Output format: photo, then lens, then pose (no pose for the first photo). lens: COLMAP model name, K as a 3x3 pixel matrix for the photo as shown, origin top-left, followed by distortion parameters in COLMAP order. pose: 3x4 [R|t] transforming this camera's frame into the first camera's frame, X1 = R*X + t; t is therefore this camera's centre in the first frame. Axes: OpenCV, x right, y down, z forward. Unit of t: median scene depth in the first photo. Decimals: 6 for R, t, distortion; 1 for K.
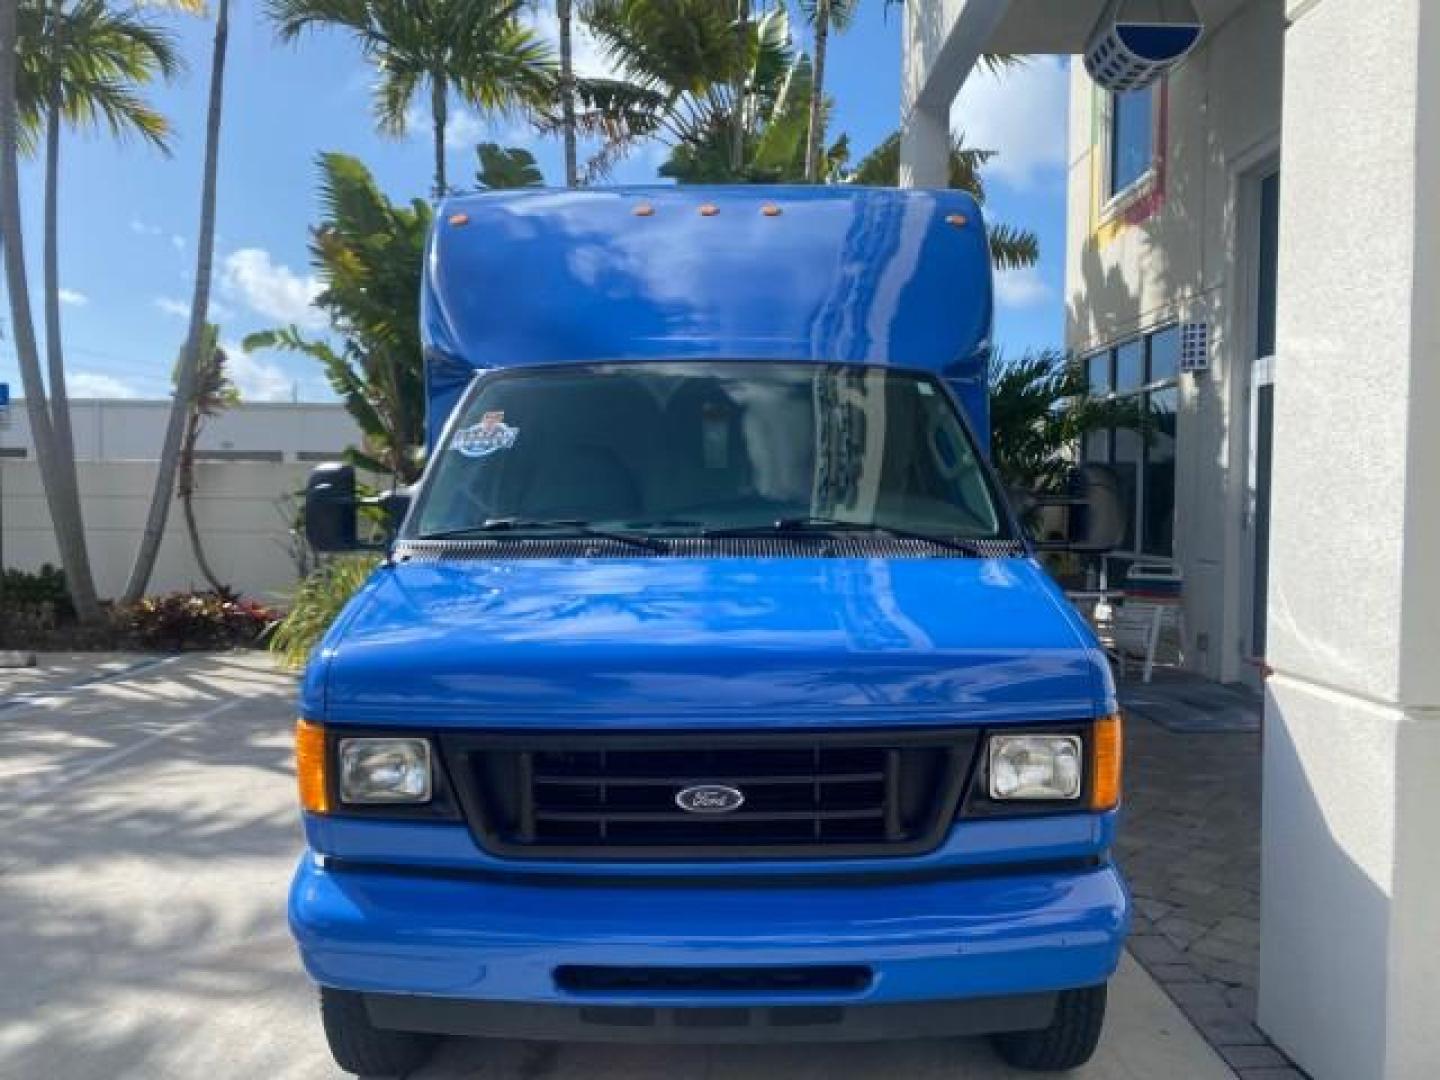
lens RADIAL K [[1126.6, 0, 718.2], [0, 1126.6, 543.7], [0, 0, 1]] dist [0.015528, -0.021028]
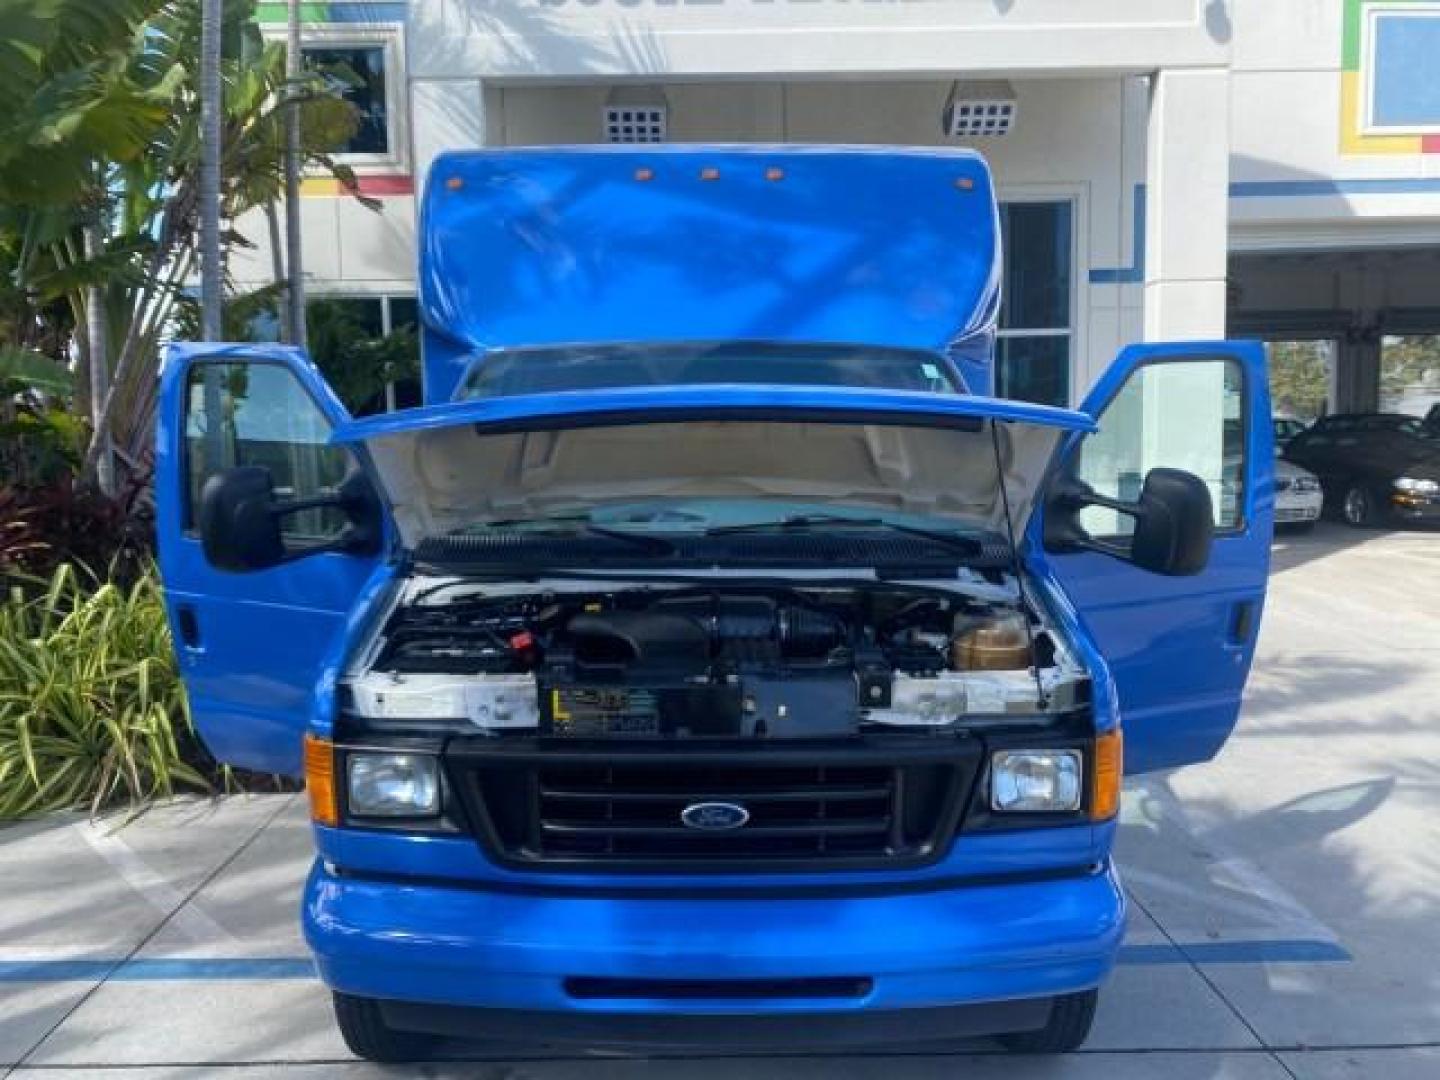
lens RADIAL K [[1126.6, 0, 719.0], [0, 1126.6, 539.7], [0, 0, 1]] dist [0.015528, -0.021028]
pose [[0.999980, 0.003167, 0.005511, -0.009602], [-0.003553, 0.997439, 0.071435, -0.084599], [-0.005270, -0.071453, 0.997430, 0.008116]]
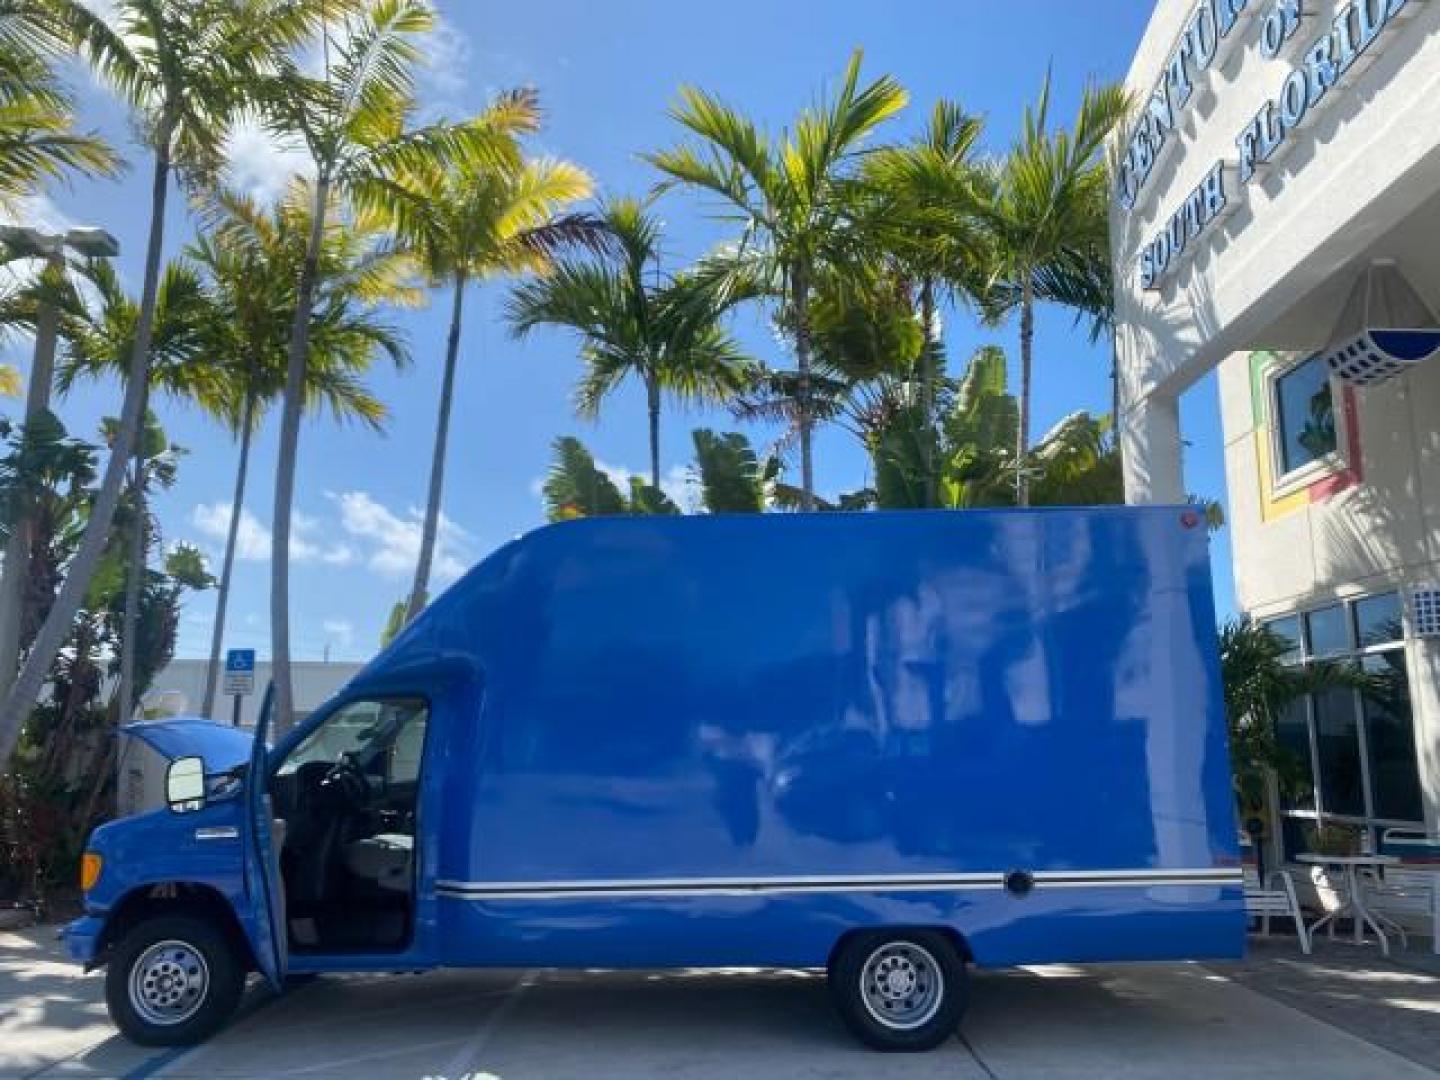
lens RADIAL K [[1126.6, 0, 713.9], [0, 1126.6, 544.3], [0, 0, 1]] dist [0.015528, -0.021028]
pose [[0.999995, -0.000805, -0.002891, -0.855461], [0.000124, 0.973607, -0.228230, 0.005590], [0.002998, 0.228228, 0.973603, -0.121563]]
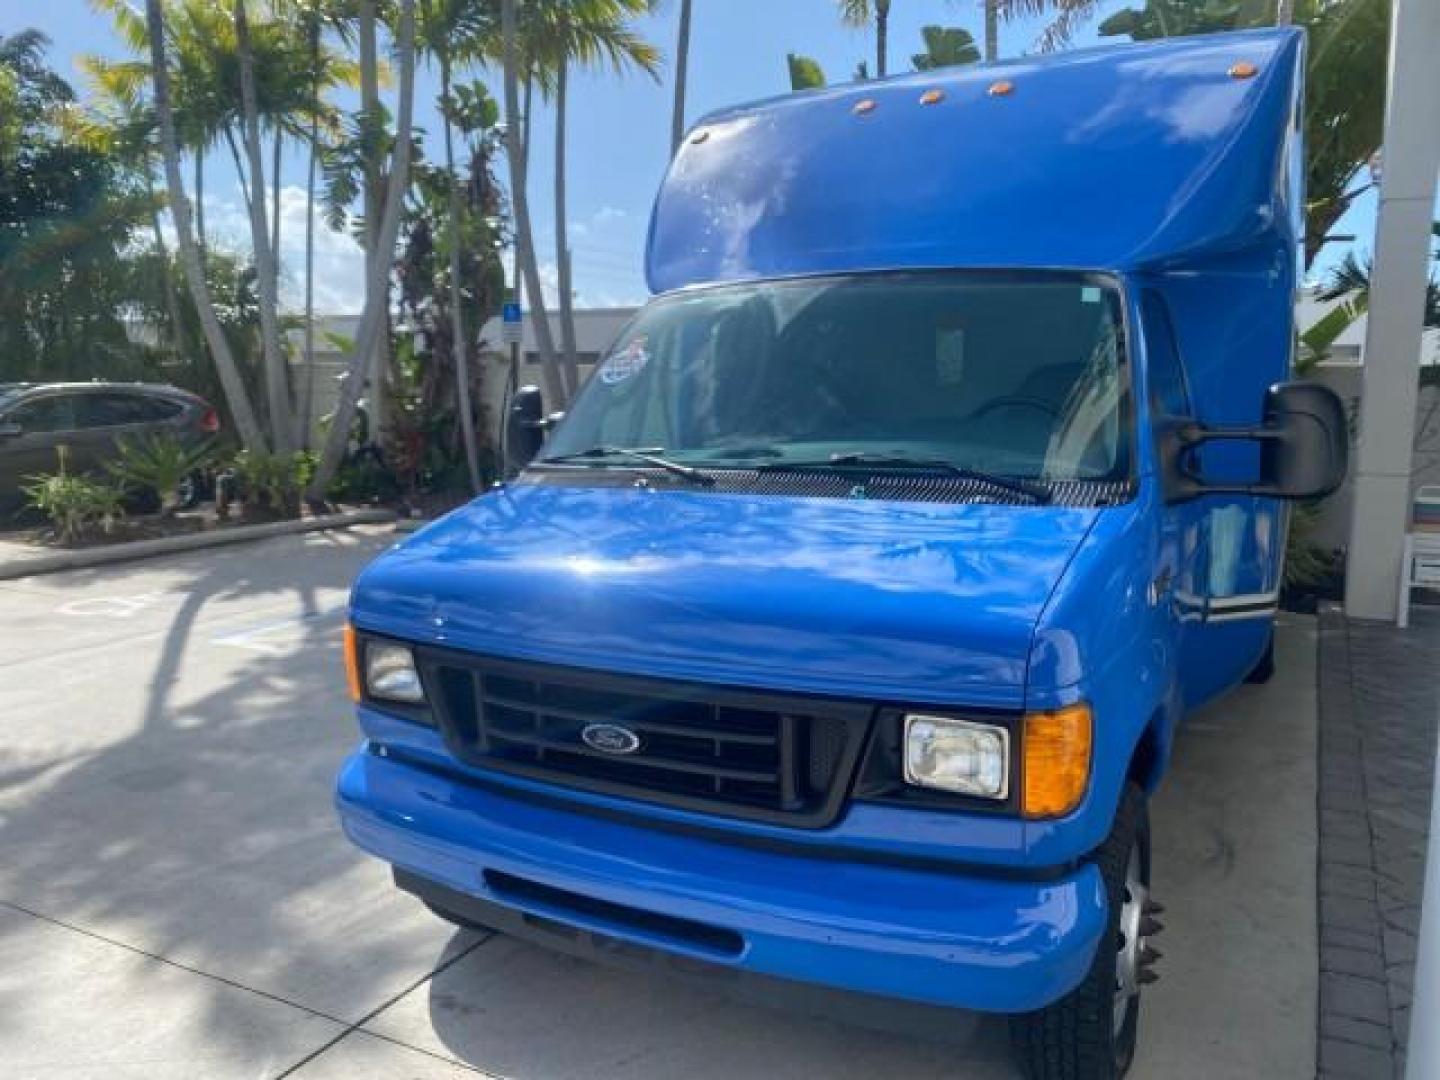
lens RADIAL K [[1126.6, 0, 733.6], [0, 1126.6, 544.4], [0, 0, 1]] dist [0.015528, -0.021028]
pose [[0.877562, 0.063318, -0.475264, 0.509491], [-0.015874, 0.994535, 0.103190, -0.049370], [0.479201, -0.083011, 0.873771, 0.164199]]
